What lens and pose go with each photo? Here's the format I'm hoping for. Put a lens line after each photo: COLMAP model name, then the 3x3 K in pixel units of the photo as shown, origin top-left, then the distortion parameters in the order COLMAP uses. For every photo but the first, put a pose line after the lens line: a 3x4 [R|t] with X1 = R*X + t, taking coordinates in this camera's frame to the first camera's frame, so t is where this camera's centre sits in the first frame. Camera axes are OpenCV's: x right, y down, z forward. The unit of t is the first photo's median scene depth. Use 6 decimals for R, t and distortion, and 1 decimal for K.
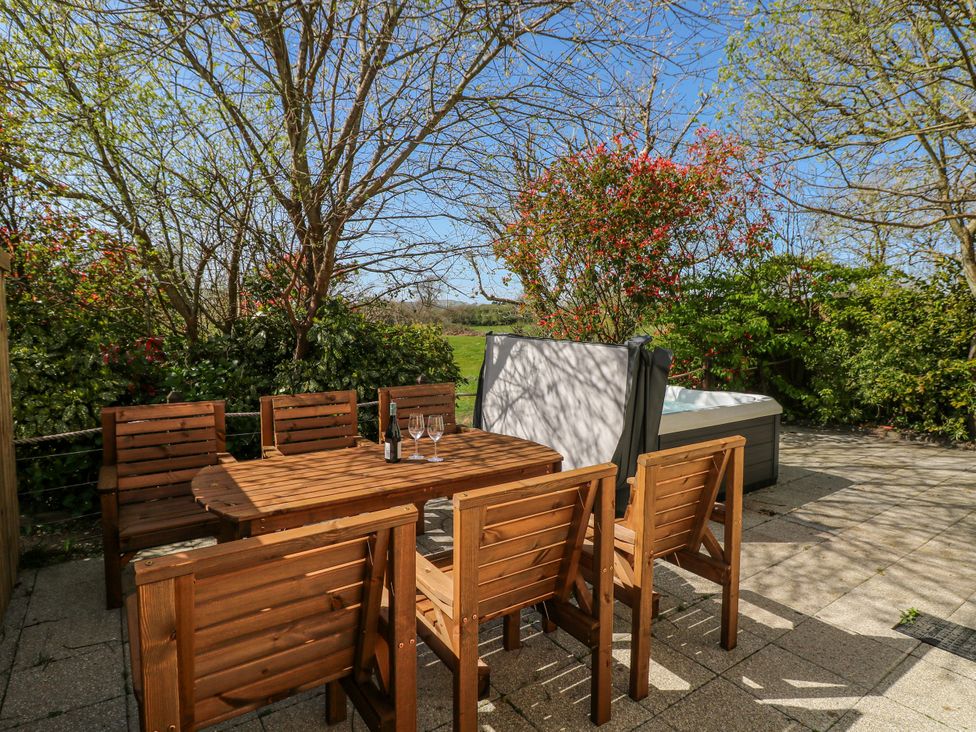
lens RADIAL K [[542.0, 0, 485.9], [0, 542.0, 366.9], [0, 0, 1]] dist [-0.023475, 0.000399]
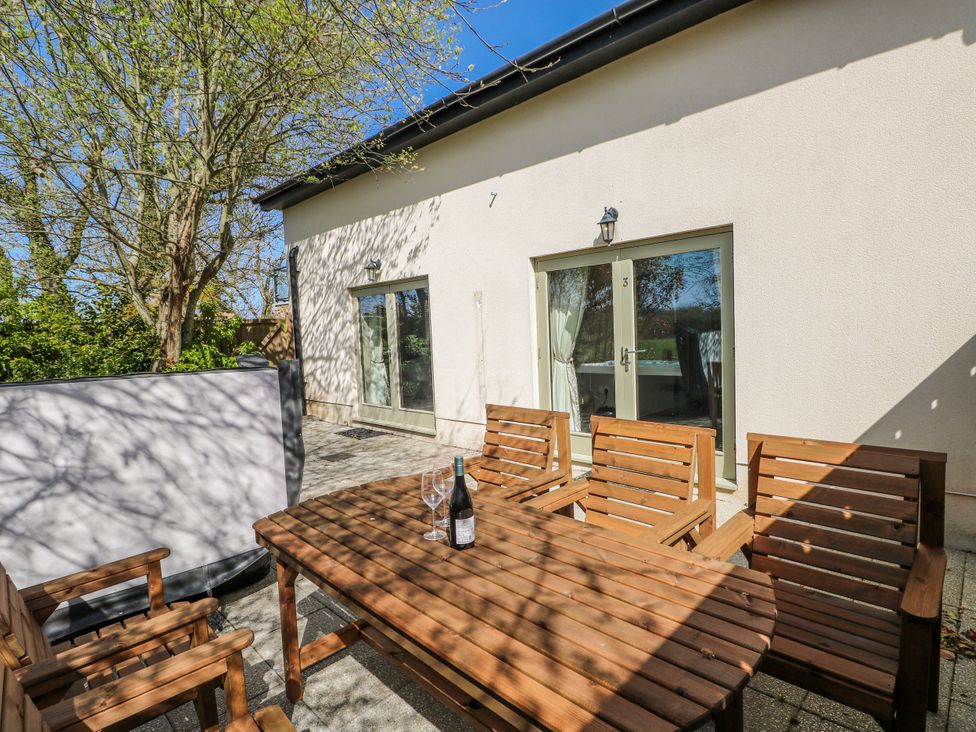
lens RADIAL K [[509.2, 0, 487.6], [0, 509.2, 364.1], [0, 0, 1]] dist [-0.000711, -0.000412]
pose [[-0.182648, -0.072201, 0.980524, -0.578883], [0.127376, 0.987157, 0.096417, -0.075257], [-0.974892, 0.142505, -0.171106, 0.786696]]
